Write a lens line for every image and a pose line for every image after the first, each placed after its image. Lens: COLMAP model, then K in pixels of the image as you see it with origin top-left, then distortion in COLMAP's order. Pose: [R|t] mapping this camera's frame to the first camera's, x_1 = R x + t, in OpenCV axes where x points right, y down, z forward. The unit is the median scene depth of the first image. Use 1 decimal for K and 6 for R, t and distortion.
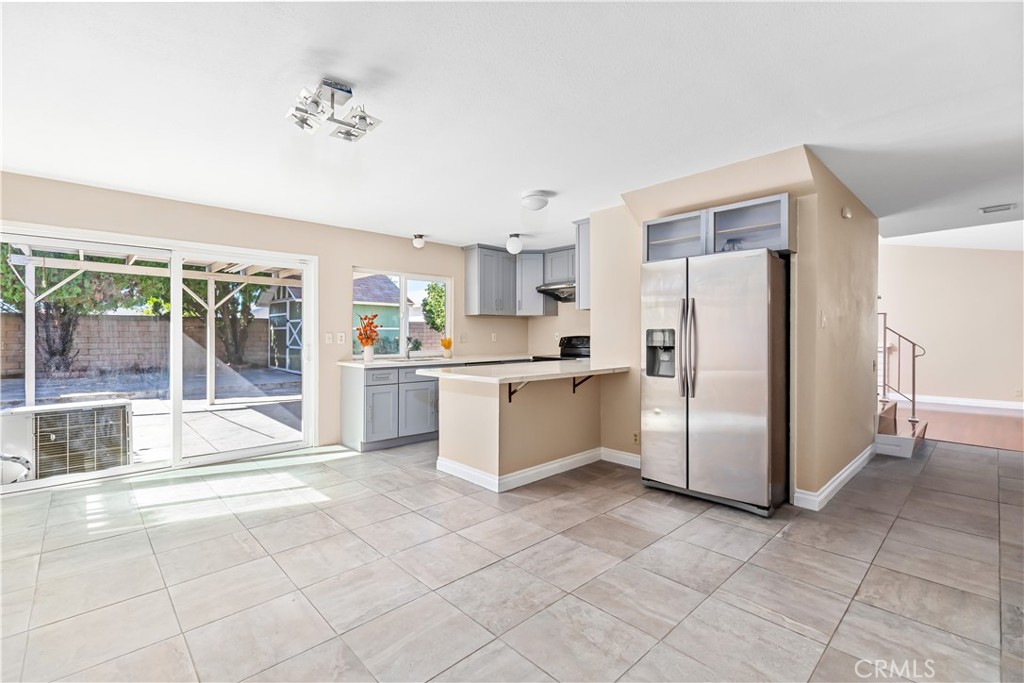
lens RADIAL K [[458.1, 0, 506.3], [0, 458.1, 333.6], [0, 0, 1]] dist [0.000999, 0.001805]
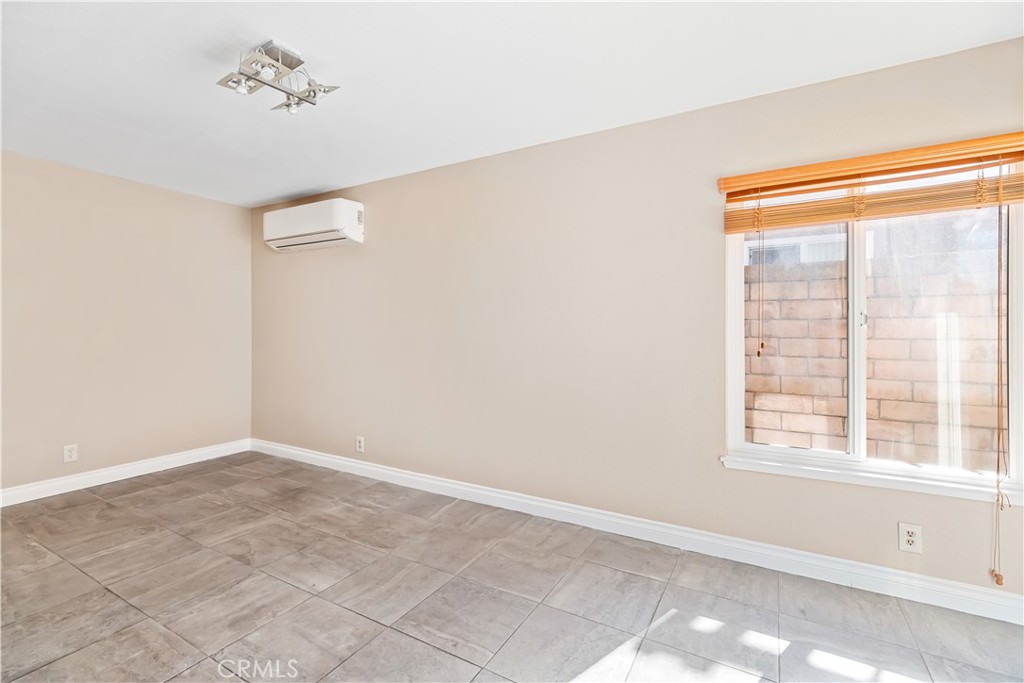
lens RADIAL K [[458.1, 0, 509.6], [0, 458.1, 328.8], [0, 0, 1]] dist [0.000999, 0.001805]
pose [[-0.956216, -0.000134, -0.292661, -0.320535], [0.000027, 1.000000, -0.000545, 0.001209], [0.292661, -0.000529, -0.956216, 1.165589]]
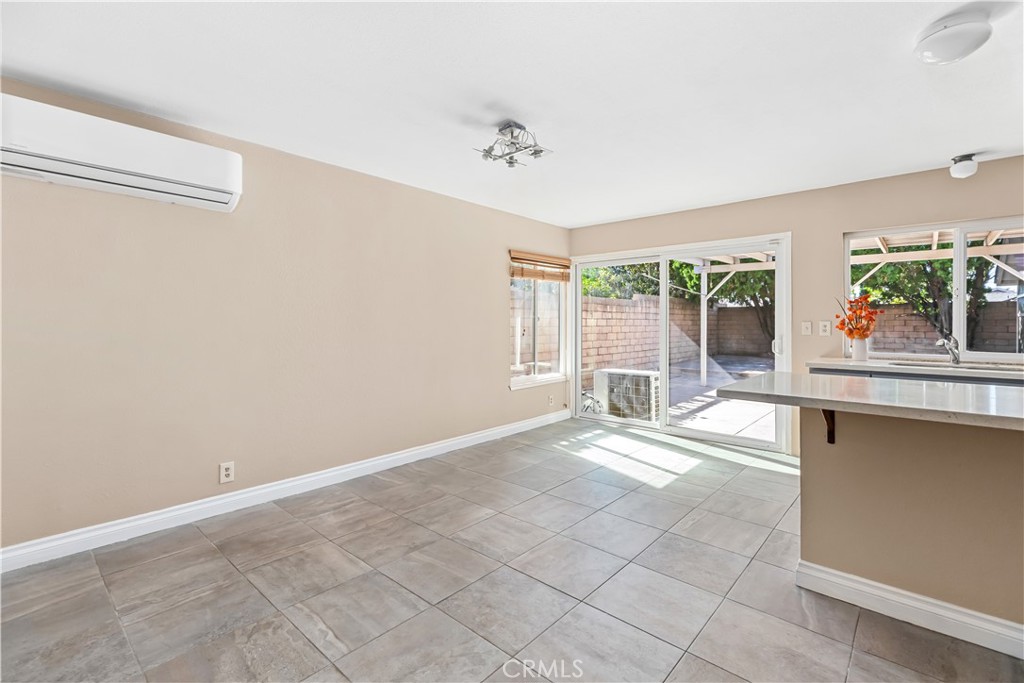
lens RADIAL K [[458.1, 0, 503.8], [0, 458.1, 321.9], [0, 0, 1]] dist [0.000999, 0.001805]
pose [[0.080400, -0.001684, -0.996761, 0.511748], [0.001108, 0.999998, -0.001600, -0.000449], [0.996762, -0.000976, 0.080401, 0.517244]]
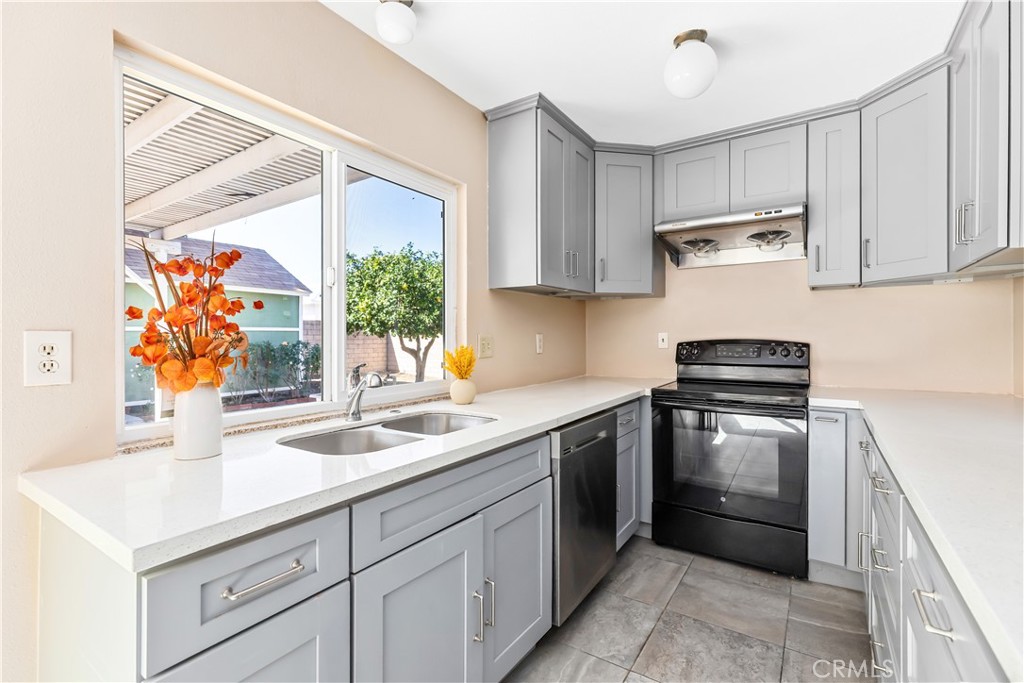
lens RADIAL K [[458.1, 0, 503.7], [0, 458.1, 341.3], [0, 0, 1]] dist [0.000999, 0.001805]
pose [[0.975536, -0.005508, 0.219773, -0.274291], [0.003077, 0.999930, 0.011404, 0.001423], [-0.219820, -0.010449, 0.975484, 1.009049]]
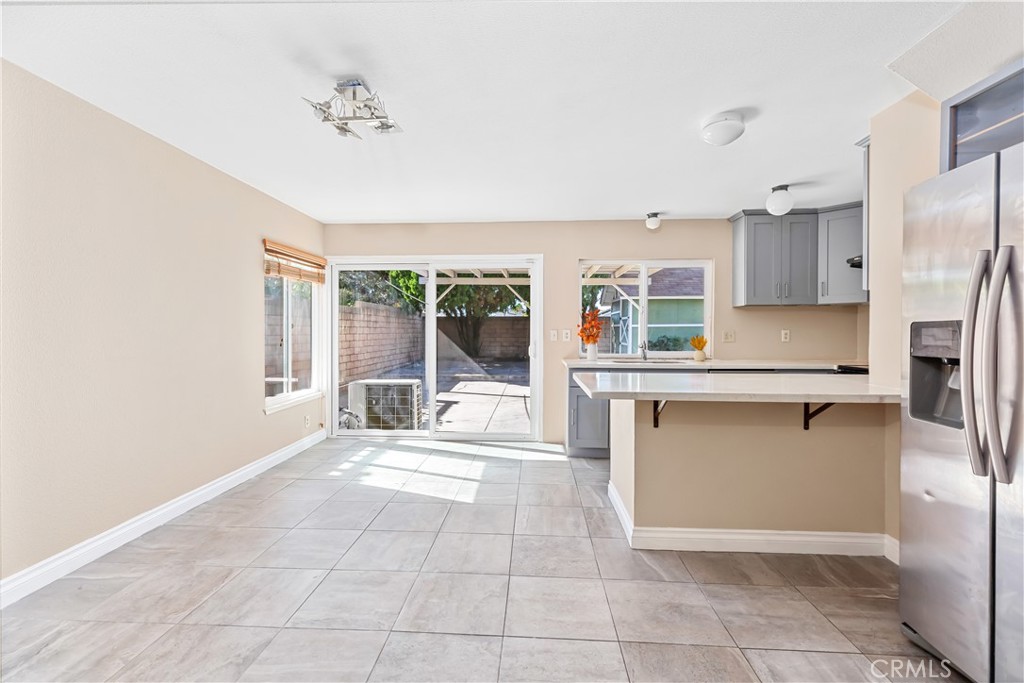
lens RADIAL K [[458.1, 0, 503.7], [0, 458.1, 333.4], [0, 0, 1]] dist [0.000999, 0.001805]
pose [[0.682877, 0.004480, -0.730520, 0.343697], [-0.000436, 0.999984, 0.005724, 0.000799], [0.730533, -0.003590, 0.682868, 0.323845]]
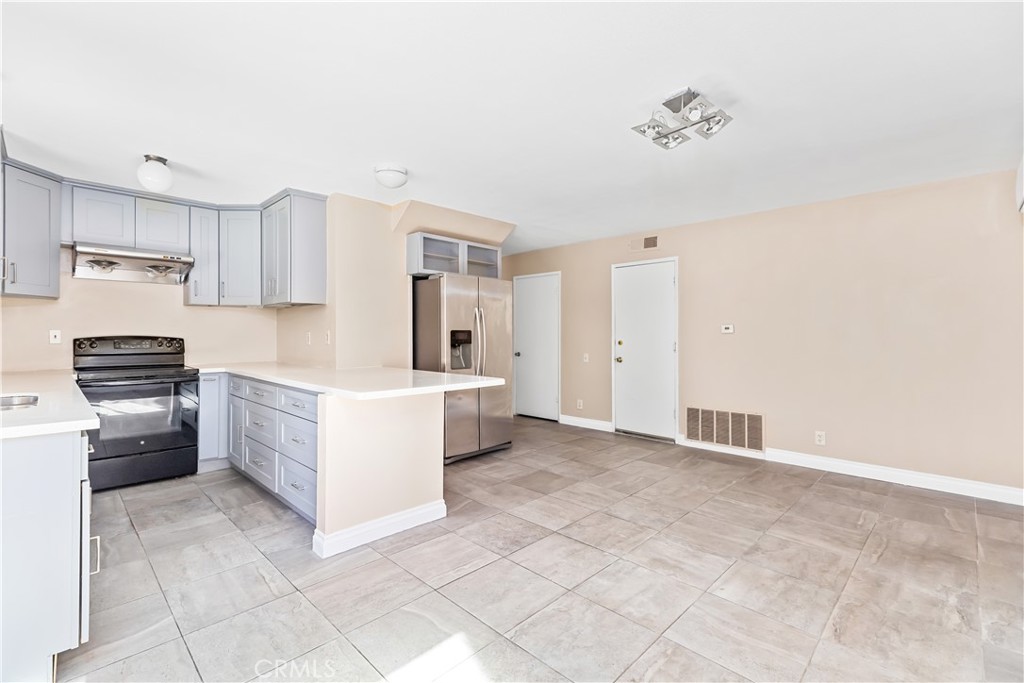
lens RADIAL K [[458.1, 0, 507.0], [0, 458.1, 334.4], [0, 0, 1]] dist [0.000999, 0.001805]
pose [[-0.039742, 0.000692, 0.999210, -0.818795], [-0.004368, 0.999990, -0.000866, 0.001708], [-0.999200, -0.004399, -0.039739, 0.843484]]
